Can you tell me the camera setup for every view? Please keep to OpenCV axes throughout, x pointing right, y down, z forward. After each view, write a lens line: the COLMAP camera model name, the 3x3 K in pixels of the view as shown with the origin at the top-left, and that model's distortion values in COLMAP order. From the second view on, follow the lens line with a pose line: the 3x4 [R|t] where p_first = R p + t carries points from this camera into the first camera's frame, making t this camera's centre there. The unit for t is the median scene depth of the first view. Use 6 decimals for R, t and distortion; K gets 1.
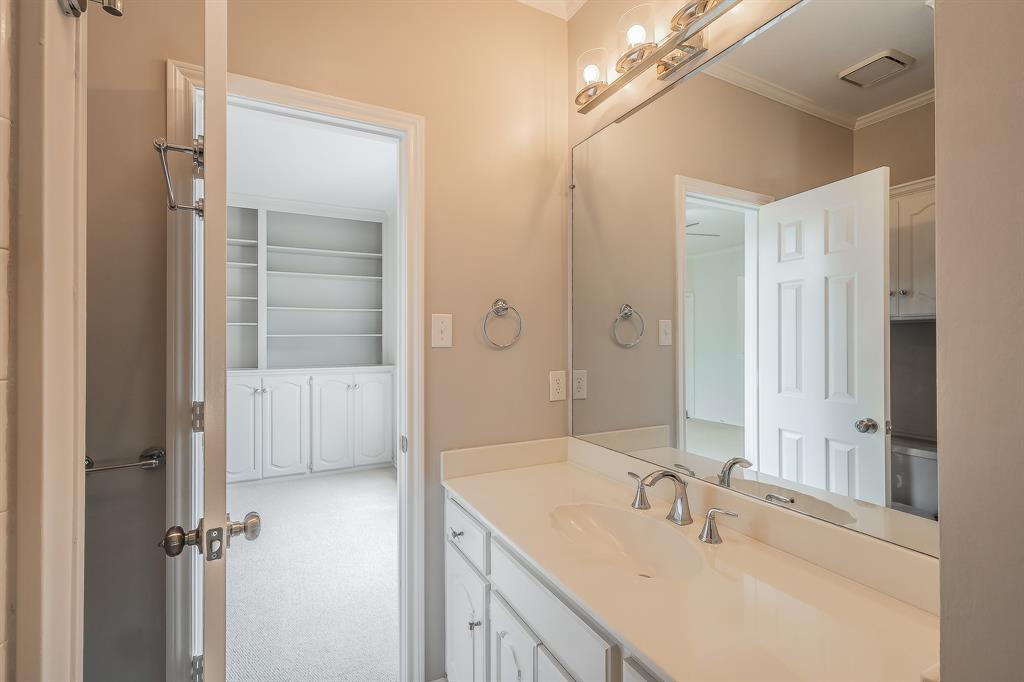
lens RADIAL K [[465.0, 0, 511.9], [0, 465.0, 339.4], [0, 0, 1]] dist [-0.002318, 0.000117]
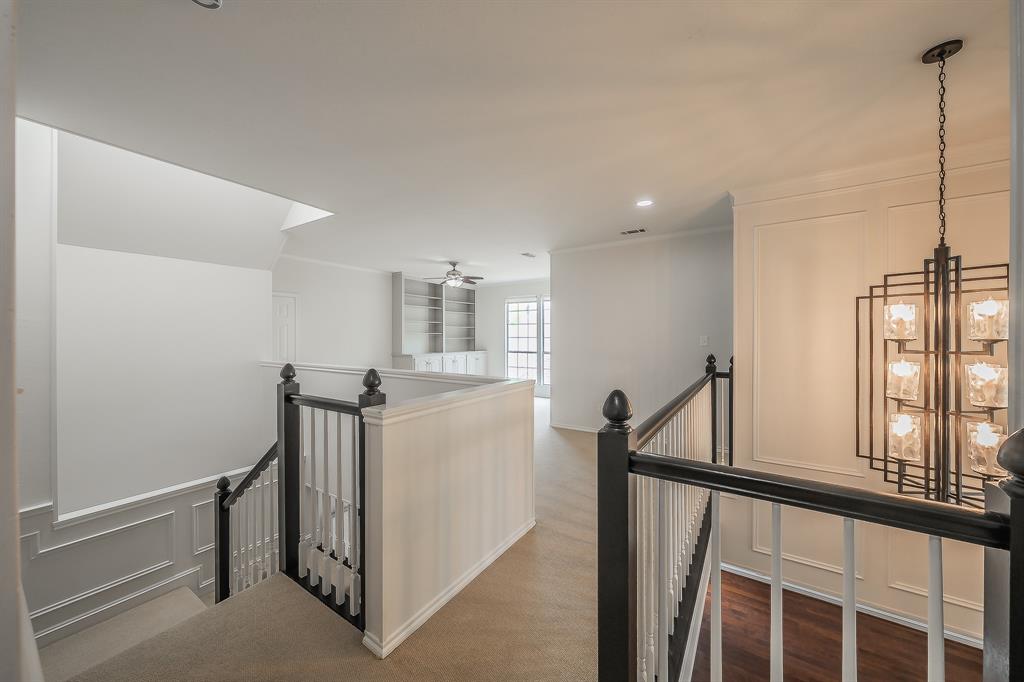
lens RADIAL K [[361.4, 0, 511.2], [0, 361.4, 340.7], [0, 0, 1]] dist [0.000088, 0.000006]
pose [[0.872715, -0.007212, 0.488176, -1.107448], [0.004458, 0.999967, 0.006804, -0.007928], [-0.488209, -0.003762, 0.872719, -0.742545]]
